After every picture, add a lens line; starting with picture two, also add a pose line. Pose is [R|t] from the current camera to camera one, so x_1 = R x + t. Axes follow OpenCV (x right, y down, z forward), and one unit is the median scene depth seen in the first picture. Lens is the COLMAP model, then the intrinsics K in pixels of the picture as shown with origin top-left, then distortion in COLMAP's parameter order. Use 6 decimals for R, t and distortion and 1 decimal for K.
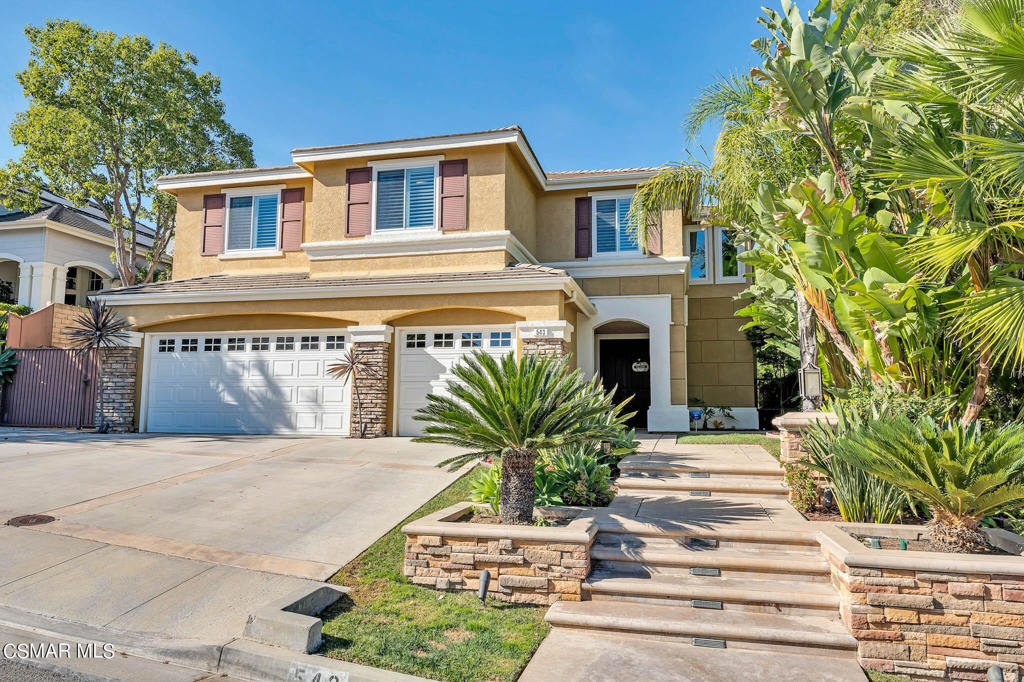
lens RADIAL K [[680.6, 0, 514.0], [0, 680.6, 341.9], [0, 0, 1]] dist [-0.001336, -0.000895]
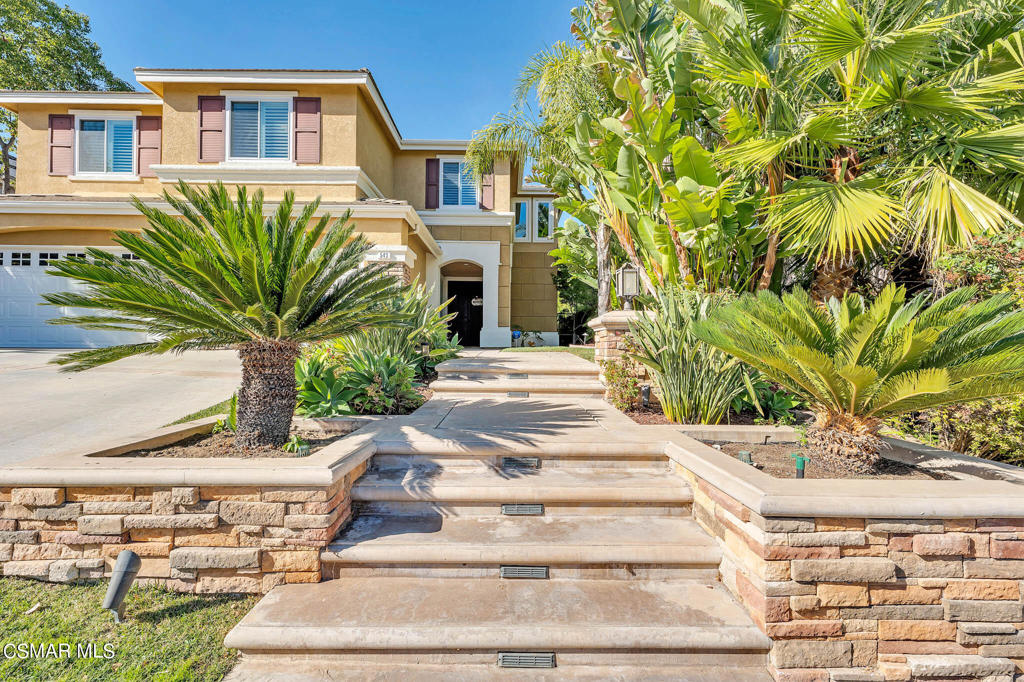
lens RADIAL K [[417.8, 0, 512.0], [0, 417.8, 341.0], [0, 0, 1]] dist [0.001487, 0.000035]
pose [[0.969023, 0.004039, 0.246938, 0.067737], [-0.026993, 0.995609, 0.089637, 0.053548], [-0.245491, -0.093526, 0.964877, 0.249673]]
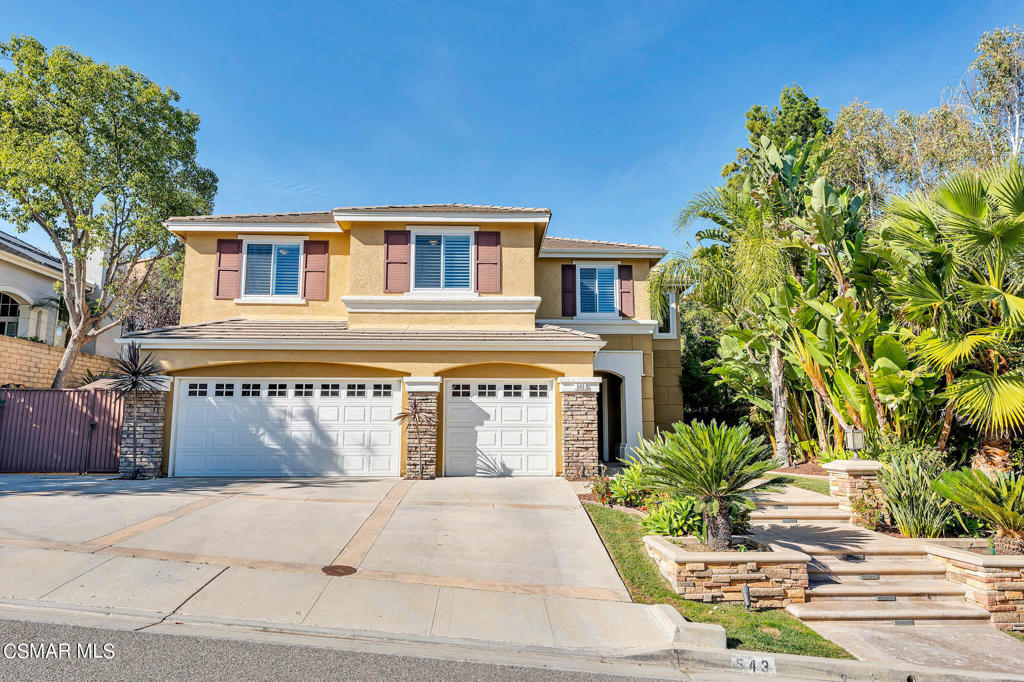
lens RADIAL K [[662.7, 0, 512.0], [0, 662.7, 341.0], [0, 0, 1]] dist [0.000510, 0.002661]
pose [[0.962894, 0.031267, 0.268063, -0.358118], [-0.021788, 0.999030, -0.038262, -0.043232], [-0.269000, 0.031002, 0.962641, -0.083676]]
